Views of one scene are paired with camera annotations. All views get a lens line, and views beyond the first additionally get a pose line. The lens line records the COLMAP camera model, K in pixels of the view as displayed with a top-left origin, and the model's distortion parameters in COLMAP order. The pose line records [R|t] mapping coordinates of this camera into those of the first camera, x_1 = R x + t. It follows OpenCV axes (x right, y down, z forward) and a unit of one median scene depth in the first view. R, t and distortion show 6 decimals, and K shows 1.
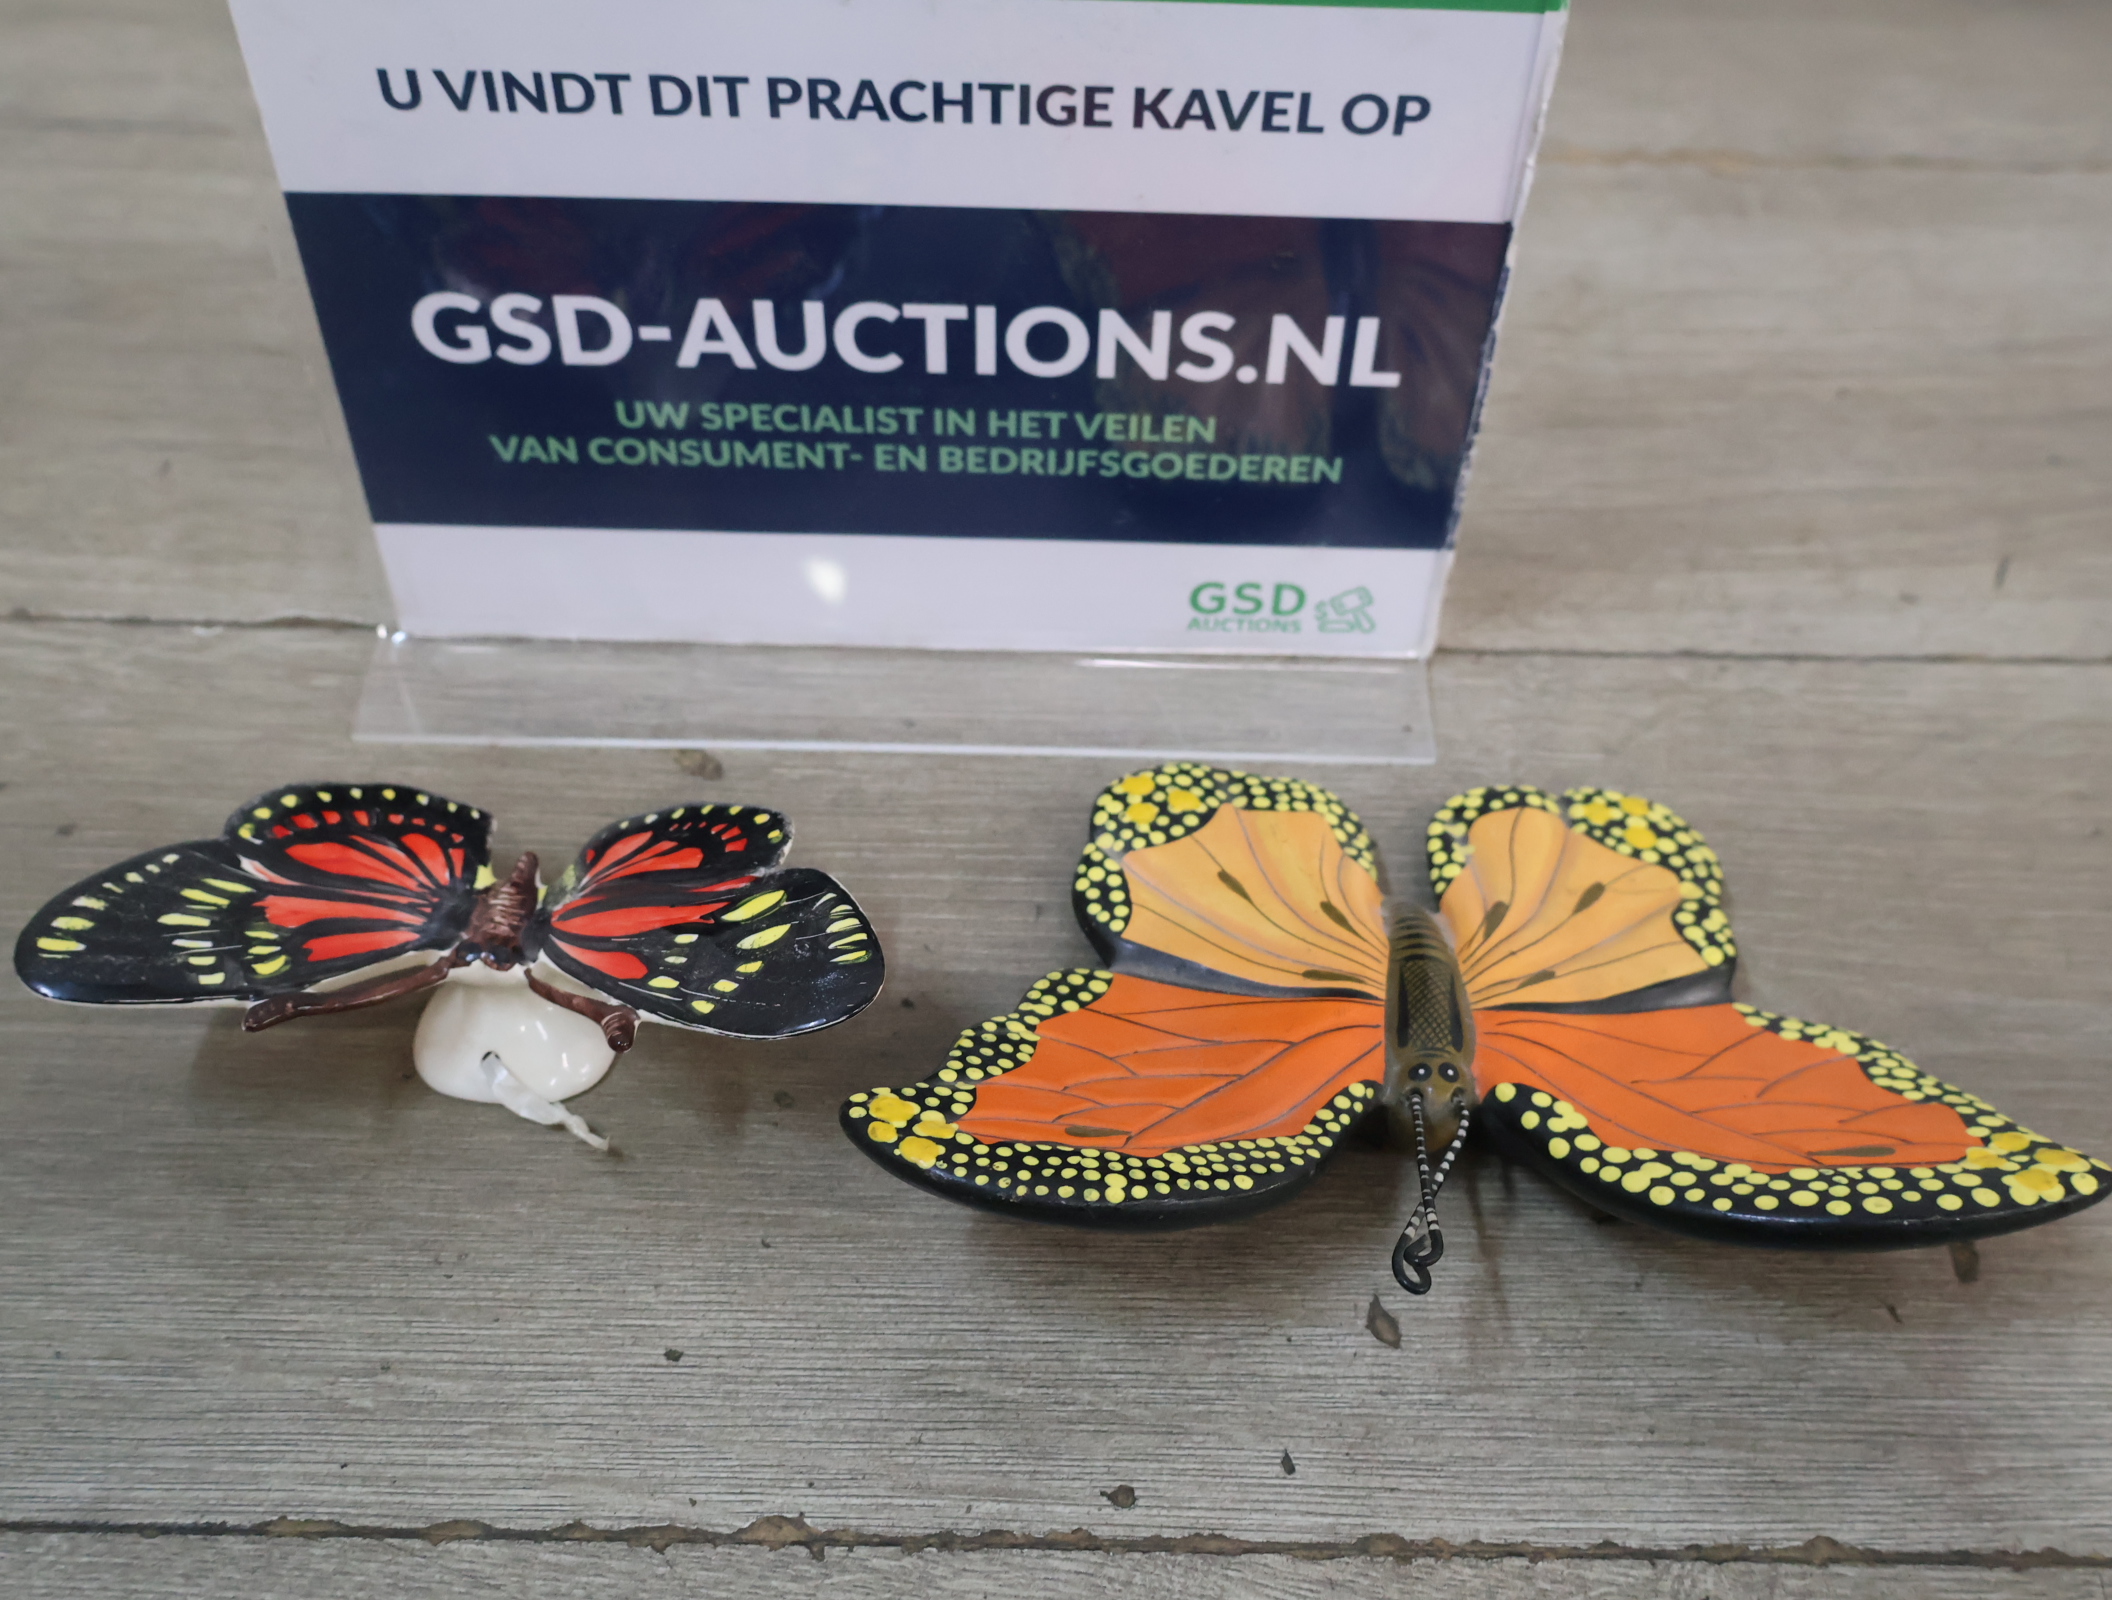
lens RADIAL K [[2214.4, 0, 1047.7], [0, 2214.4, 759.7], [0, 0, 1]] dist [0.012612, 0.016833]
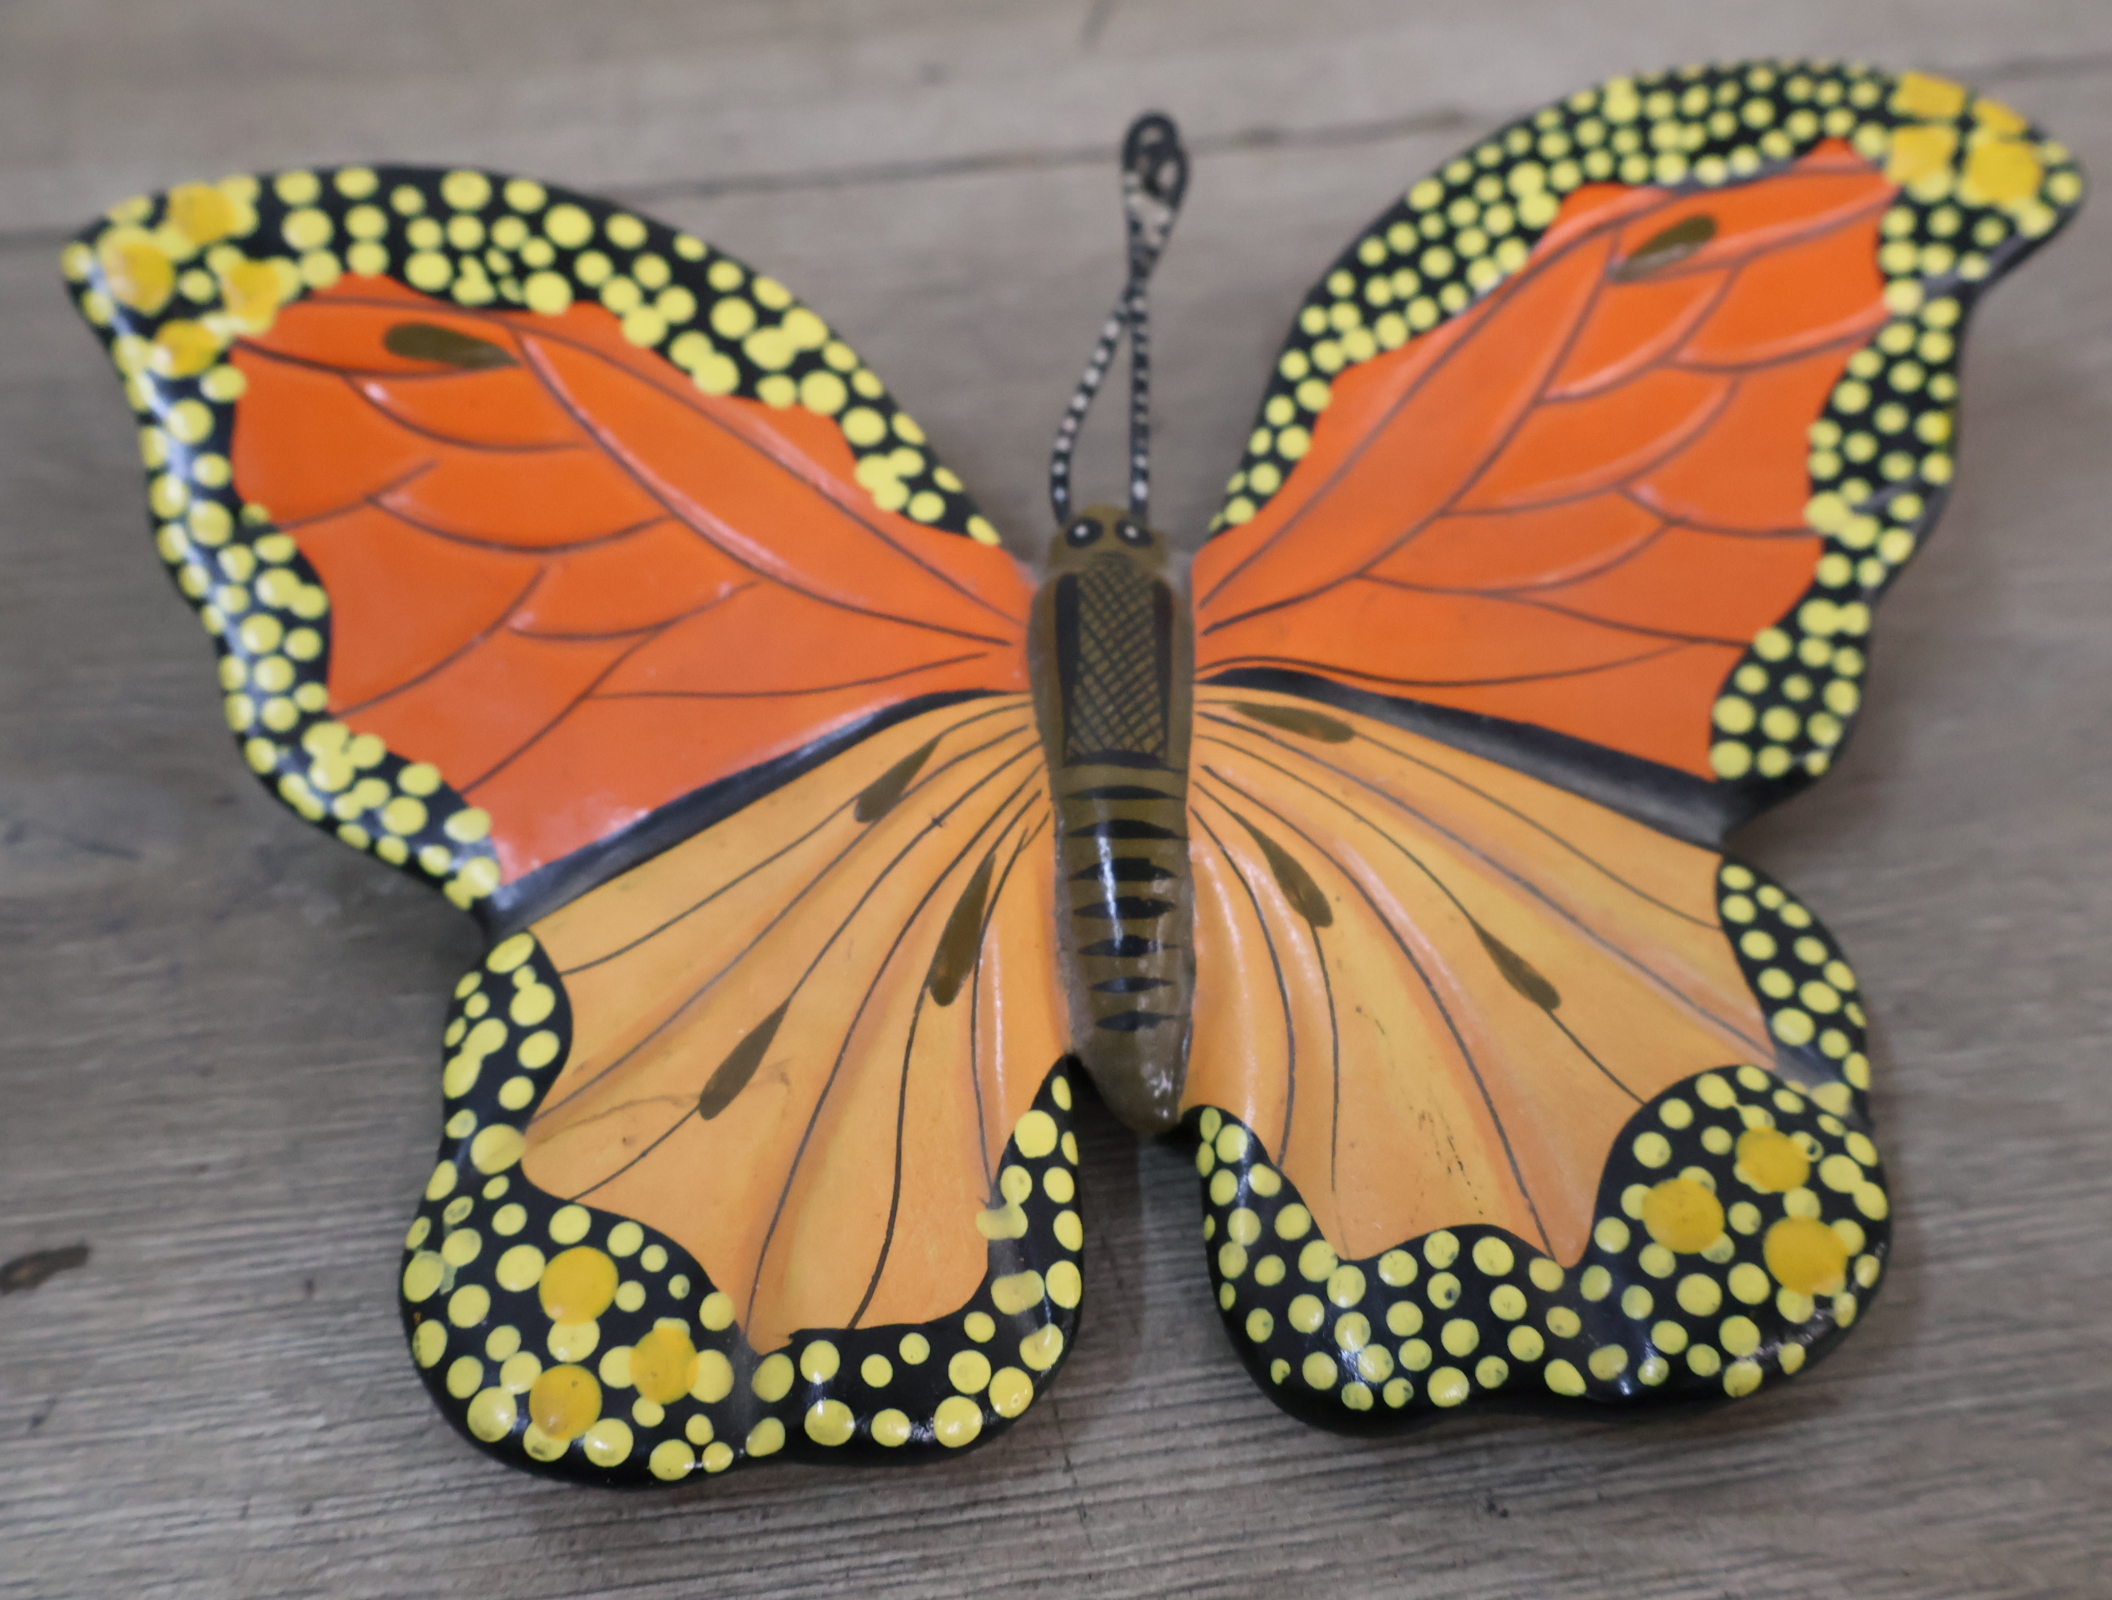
lens RADIAL K [[2214.4, 0, 1047.7], [0, 2214.4, 759.7], [0, 0, 1]] dist [0.012612, 0.016833]
pose [[-0.995931, 0.065592, -0.061795, 0.205746], [-0.068864, -0.111643, 0.991359, -0.385633], [0.058126, 0.991581, 0.115706, 0.889347]]
